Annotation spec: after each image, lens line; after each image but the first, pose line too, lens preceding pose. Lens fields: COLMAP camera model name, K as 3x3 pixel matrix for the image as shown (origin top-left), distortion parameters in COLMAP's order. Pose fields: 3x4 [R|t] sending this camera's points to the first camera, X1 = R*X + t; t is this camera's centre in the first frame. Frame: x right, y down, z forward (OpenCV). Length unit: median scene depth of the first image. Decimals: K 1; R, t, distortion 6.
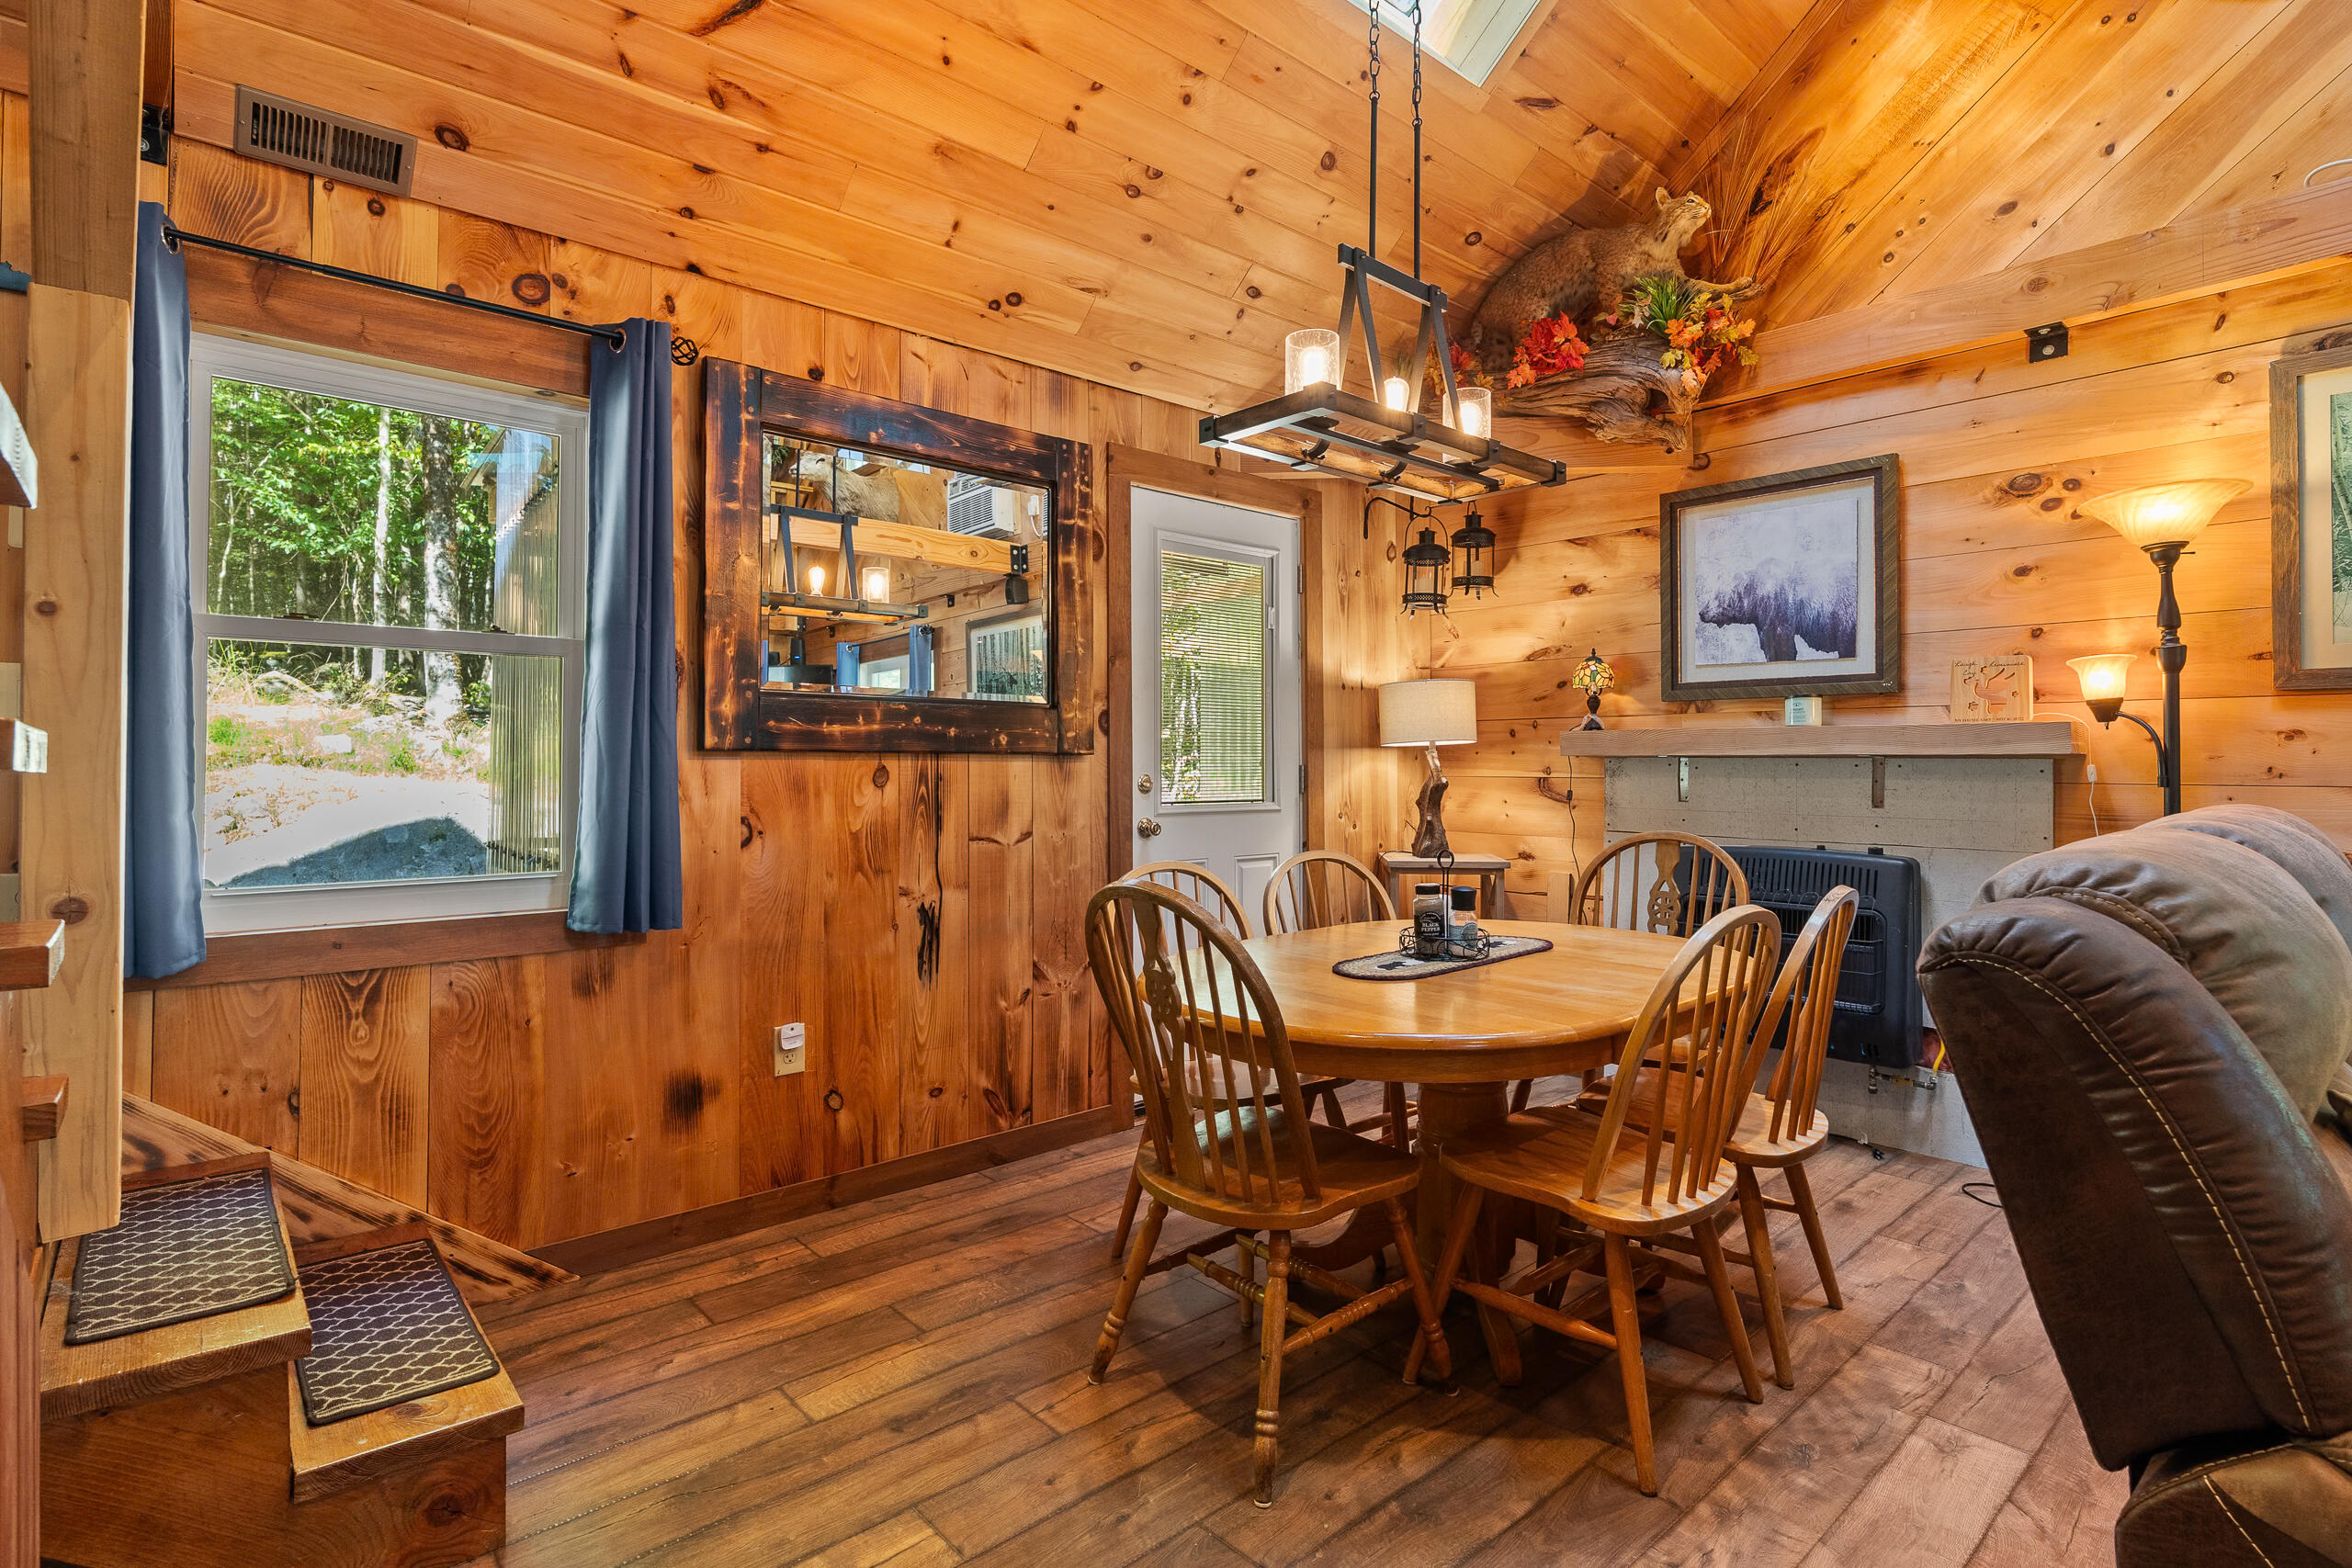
lens RADIAL K [[1143.3, 0, 1171.2], [0, 1143.3, 748.9], [0, 0, 1]] dist [-0.000800, 0.000307]
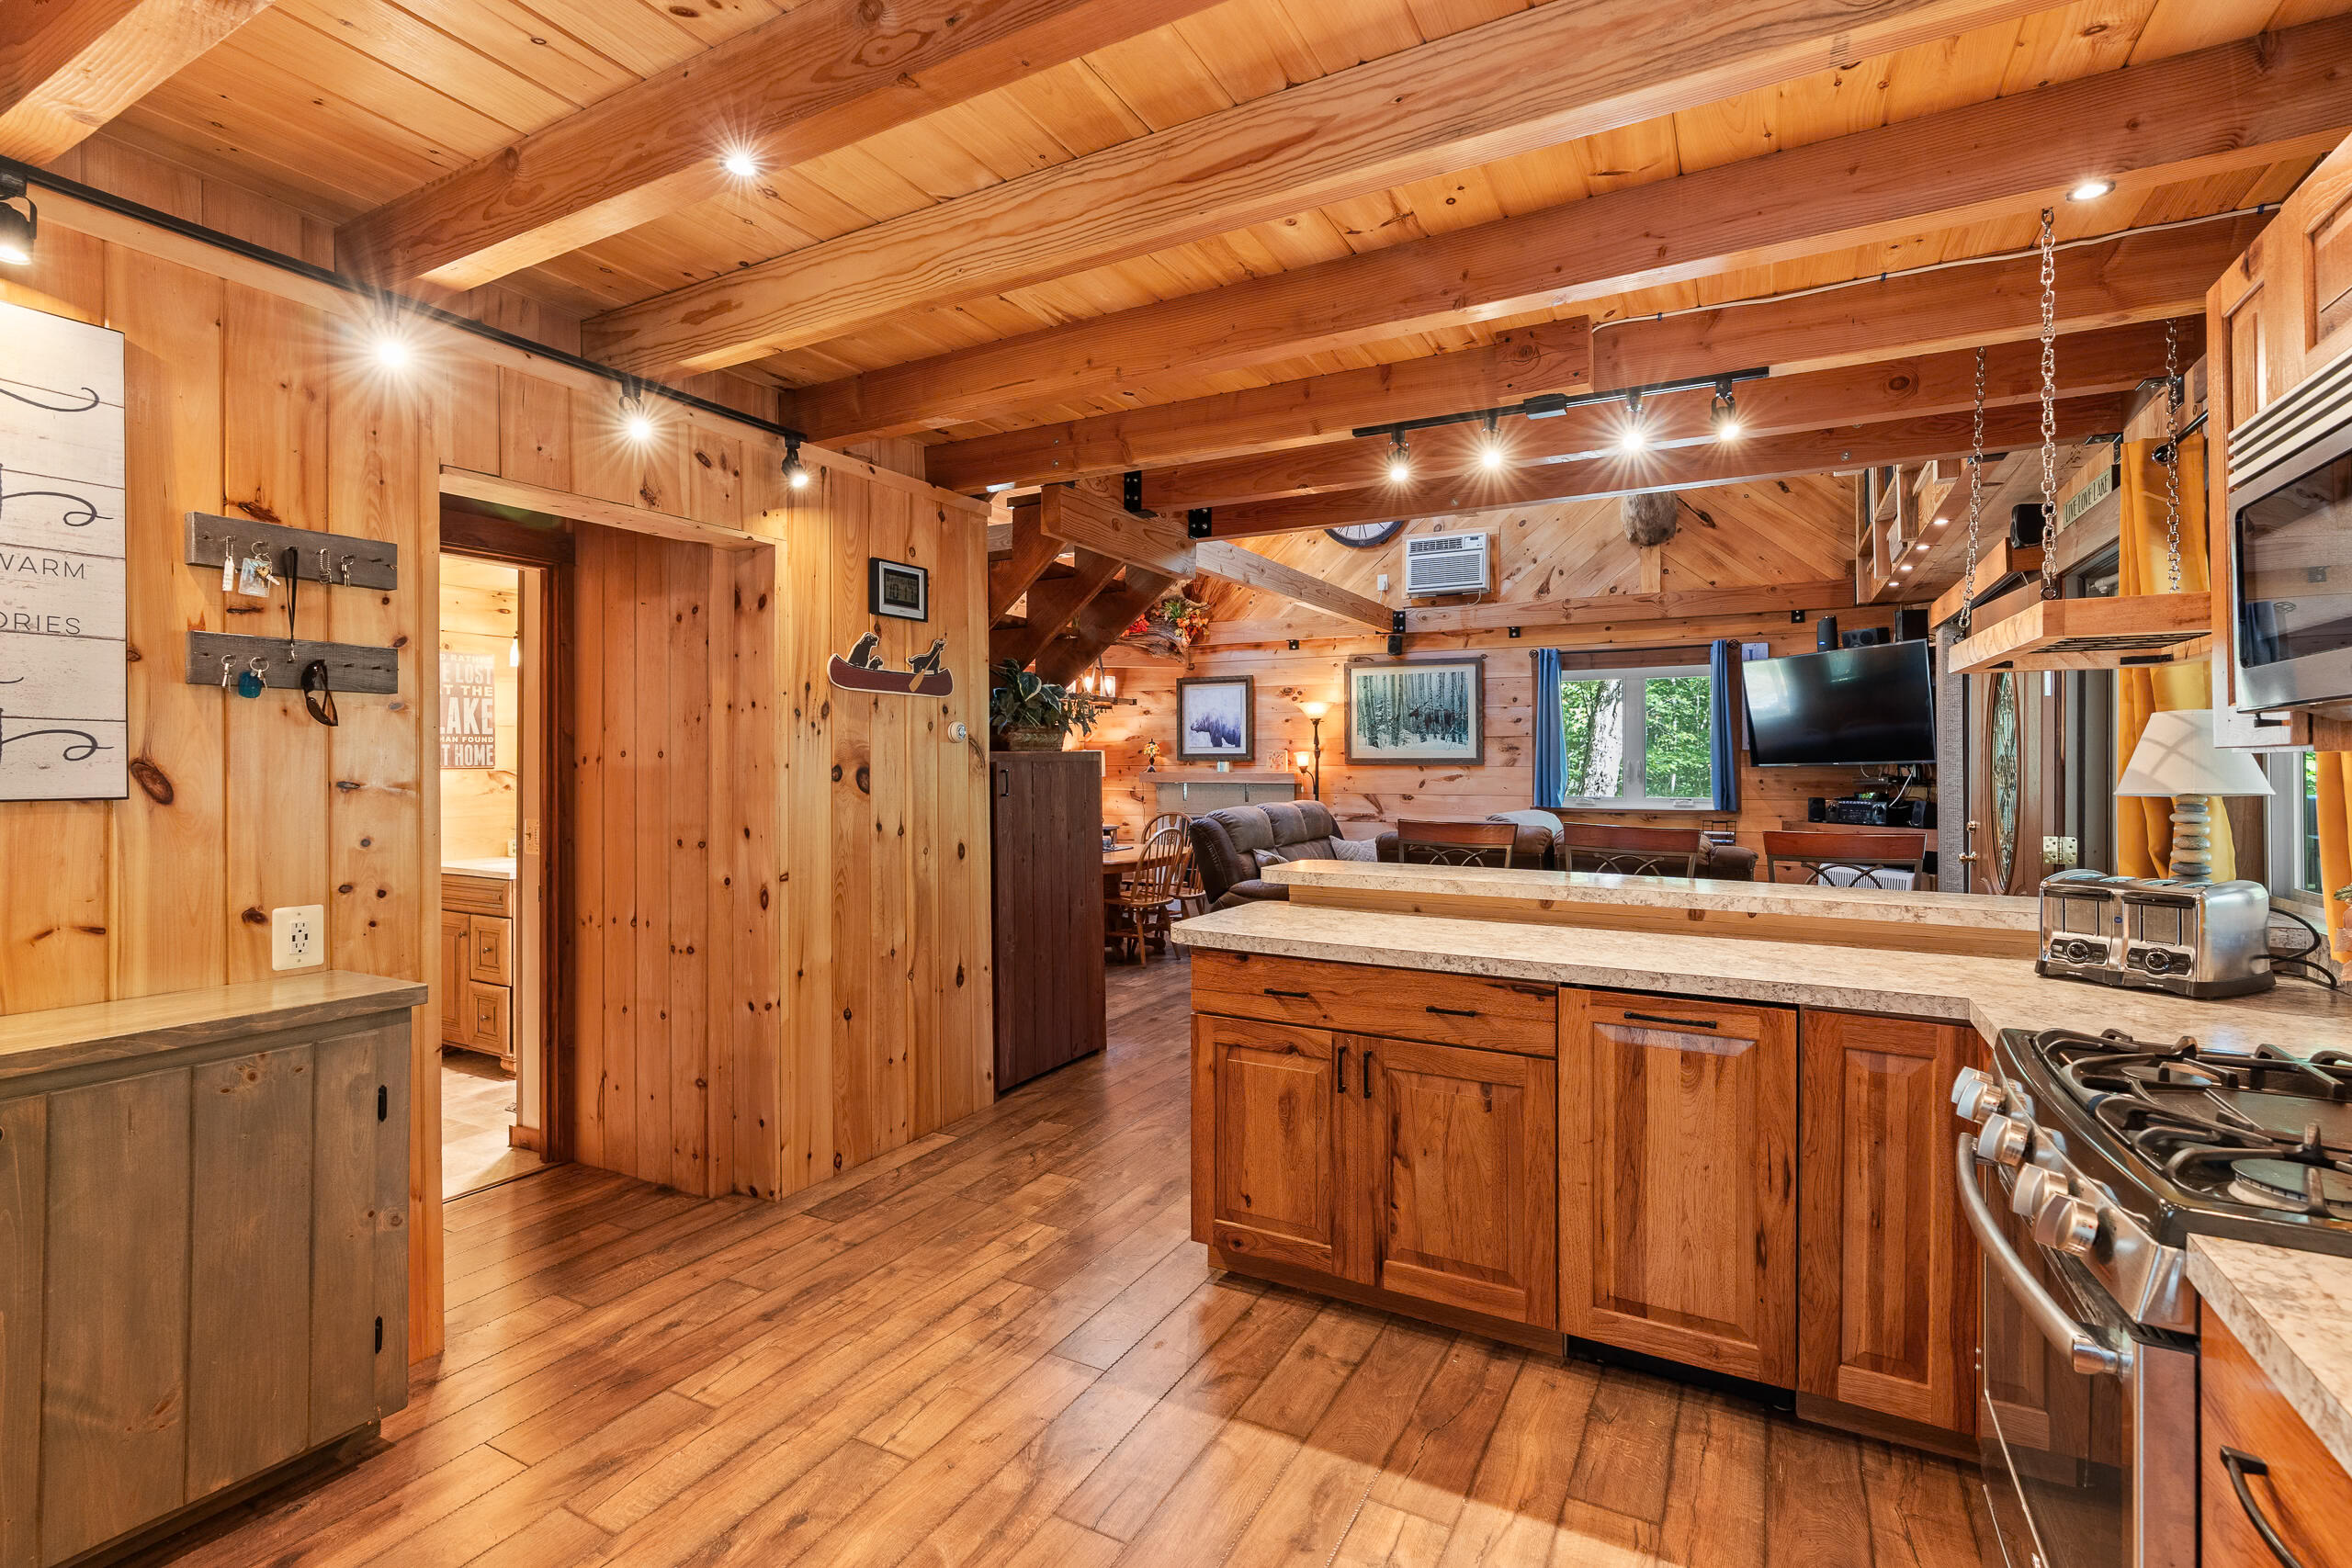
lens RADIAL K [[1075.3, 0, 1171.5], [0, 1075.3, 770.4], [0, 0, 1]] dist [0.000153, 0.000023]
pose [[0.941247, -0.001970, 0.337712, -0.408445], [-0.002377, 0.999920, 0.012460, -0.053606], [-0.337710, -0.012531, 0.941167, -1.310806]]
